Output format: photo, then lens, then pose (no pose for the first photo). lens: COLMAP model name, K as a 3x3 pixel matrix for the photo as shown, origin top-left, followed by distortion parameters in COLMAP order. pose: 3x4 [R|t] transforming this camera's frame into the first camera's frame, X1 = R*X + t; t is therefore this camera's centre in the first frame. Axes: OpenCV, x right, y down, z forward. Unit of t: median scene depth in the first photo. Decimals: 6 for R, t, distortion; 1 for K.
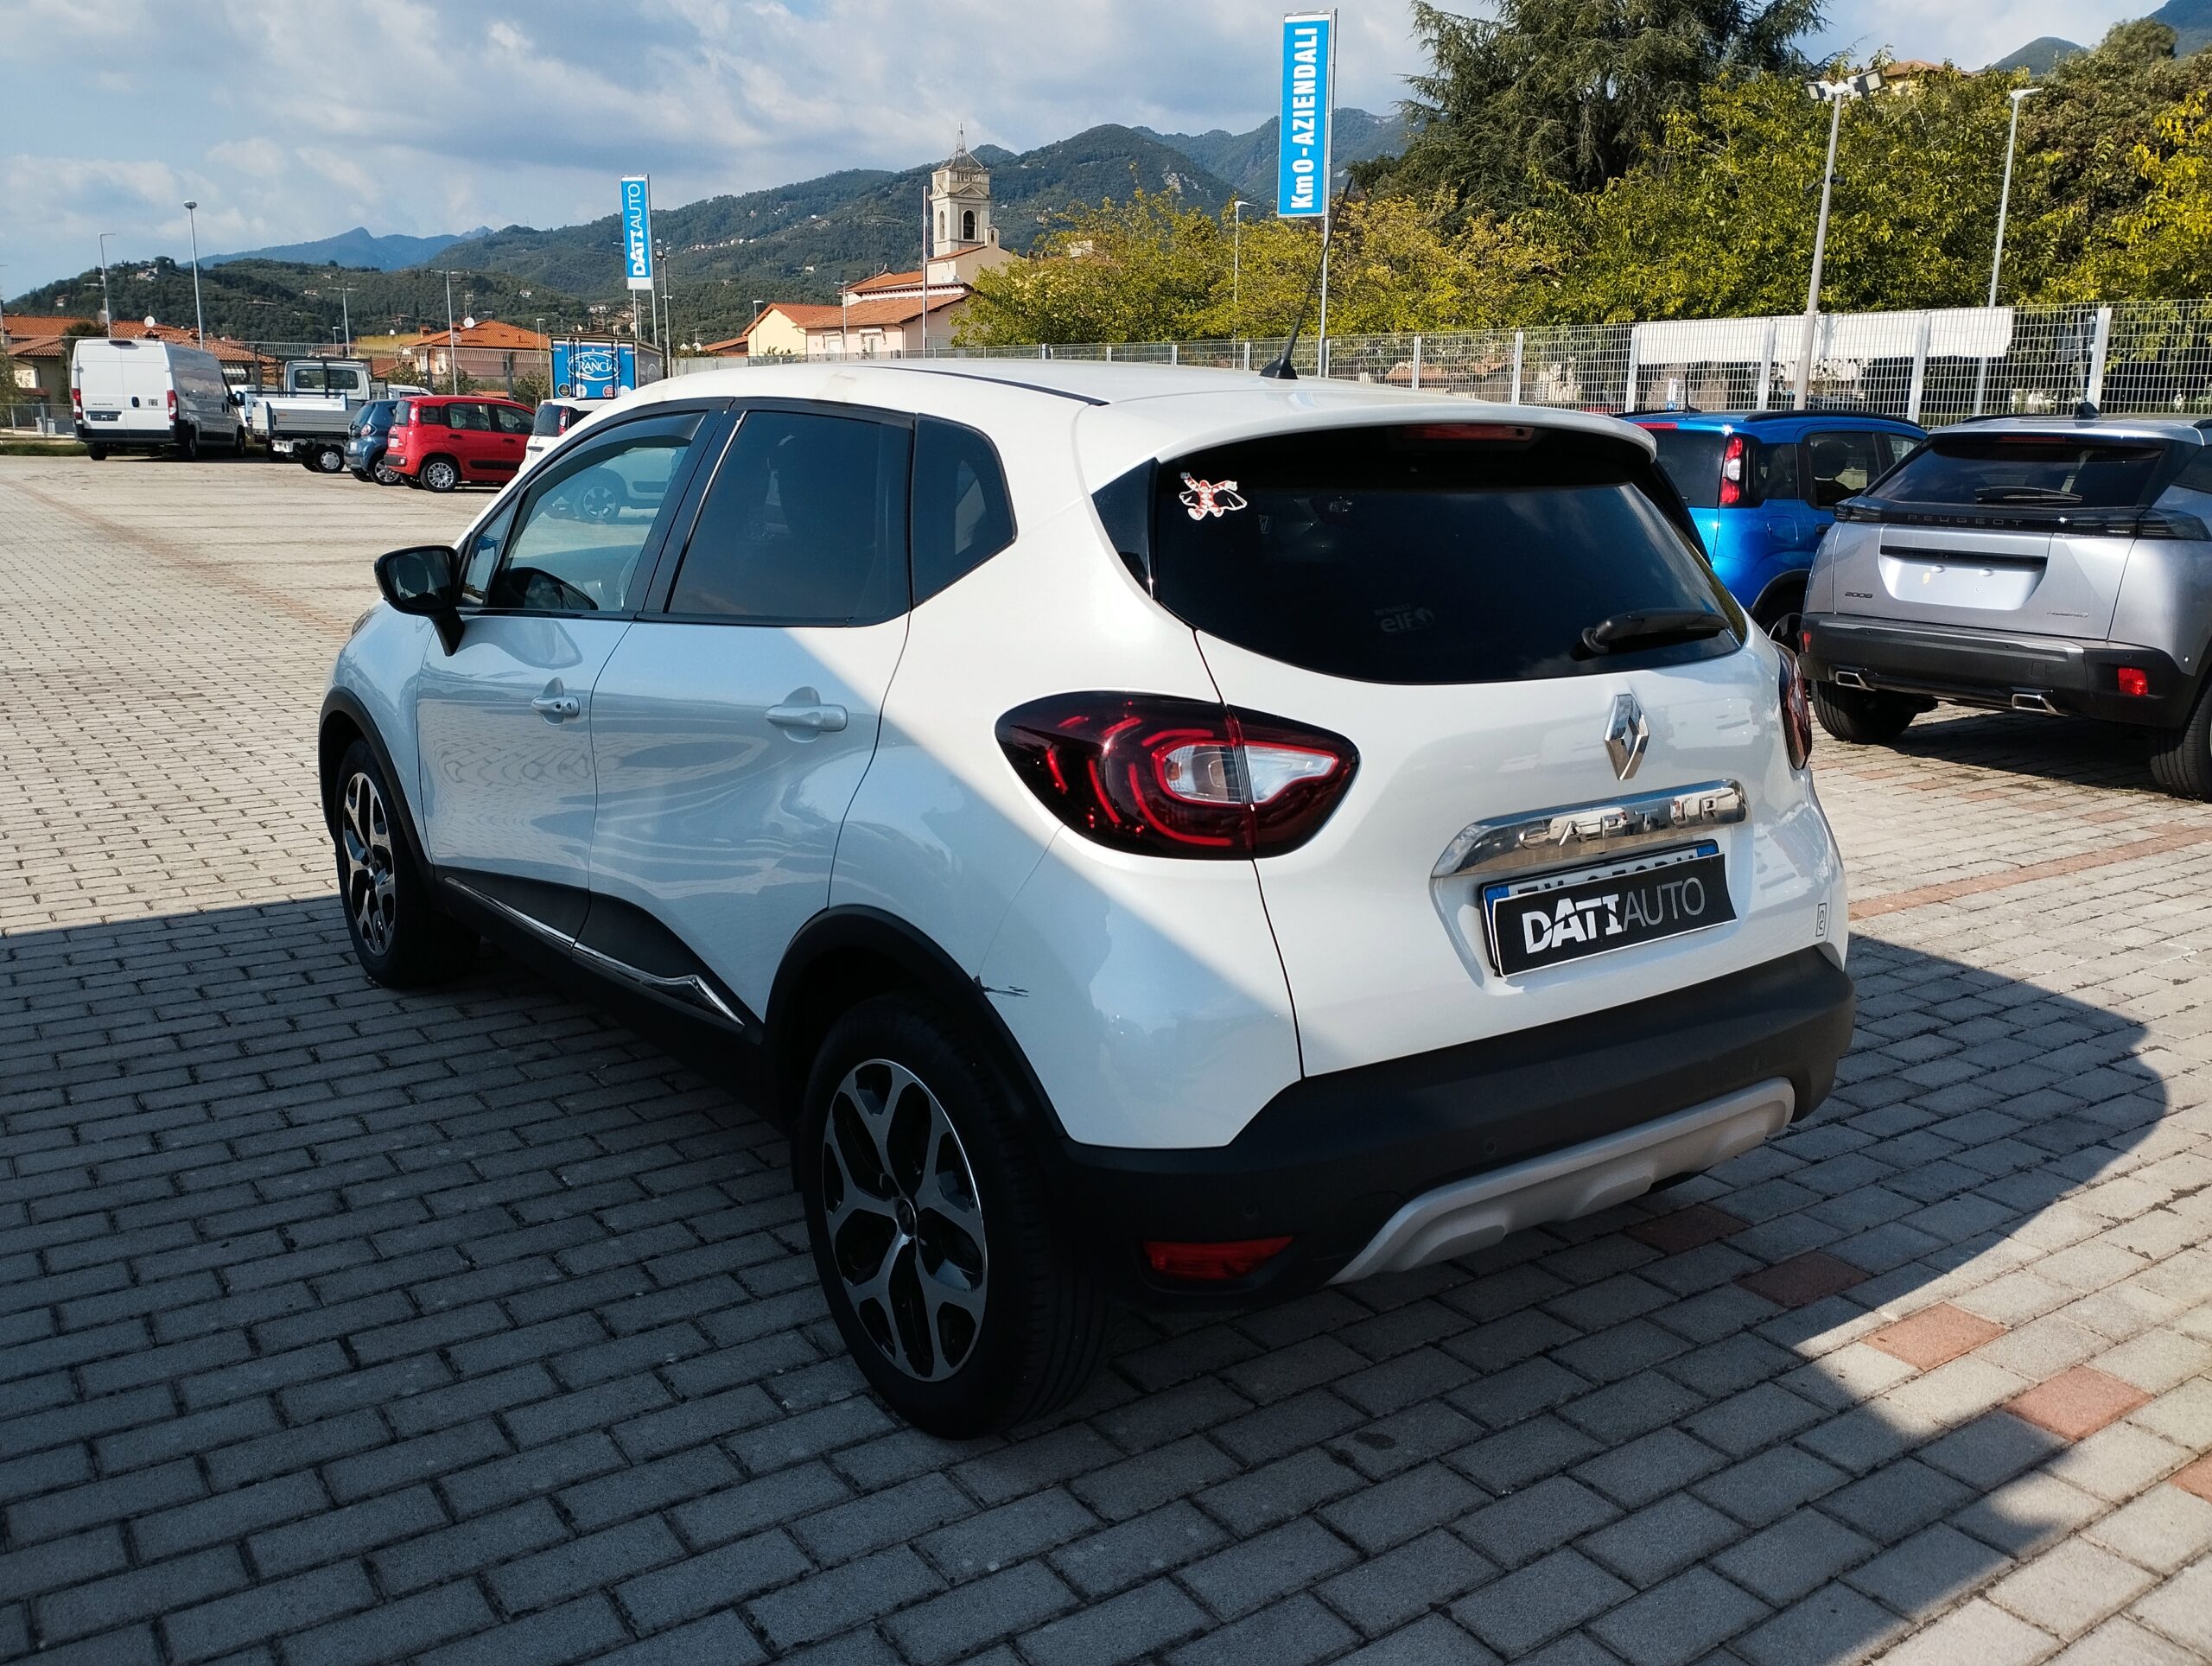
lens RADIAL K [[1839.4, 0, 1097.5], [0, 1839.4, 832.7], [0, 0, 1]] dist [0.094080, -0.108927]
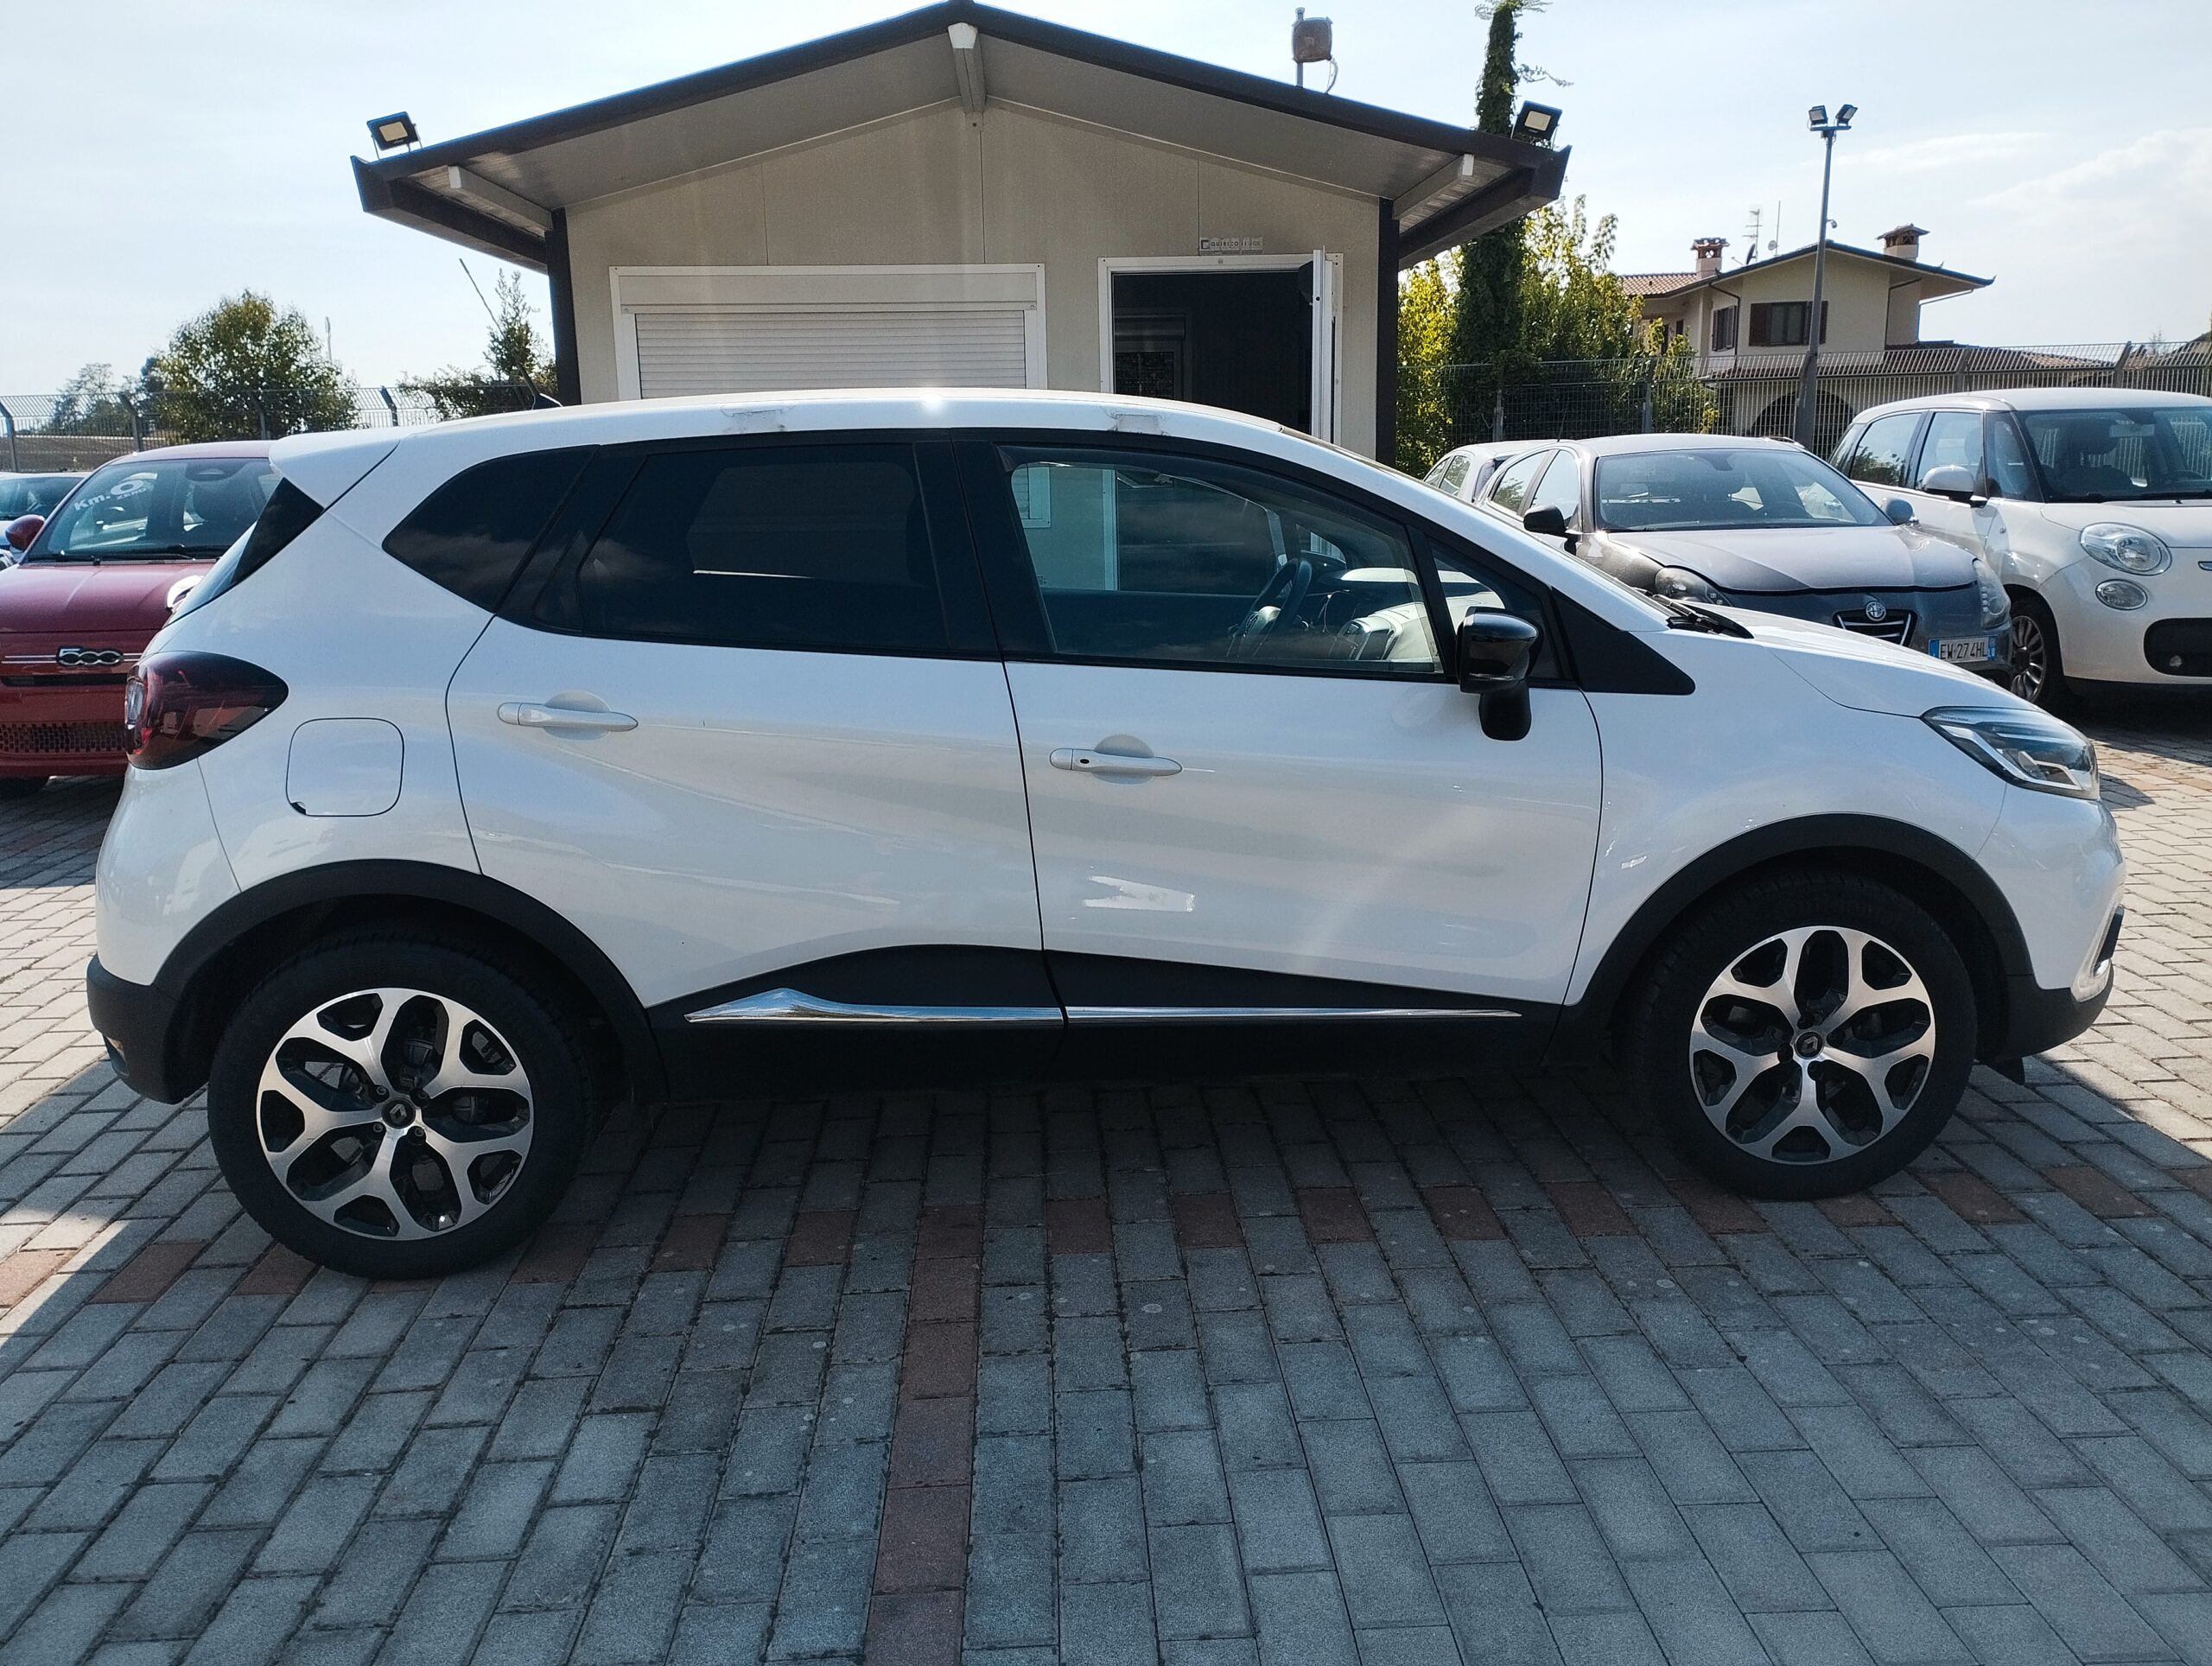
lens RADIAL K [[1813.5, 0, 1106.0], [0, 1813.5, 833.0], [0, 0, 1]] dist [0.095306, -0.118178]
pose [[-0.529418, 0.173134, -0.830506, 1.010399], [-0.177781, 0.934576, 0.308159, -0.443745], [0.829524, 0.310793, -0.464001, 2.049554]]
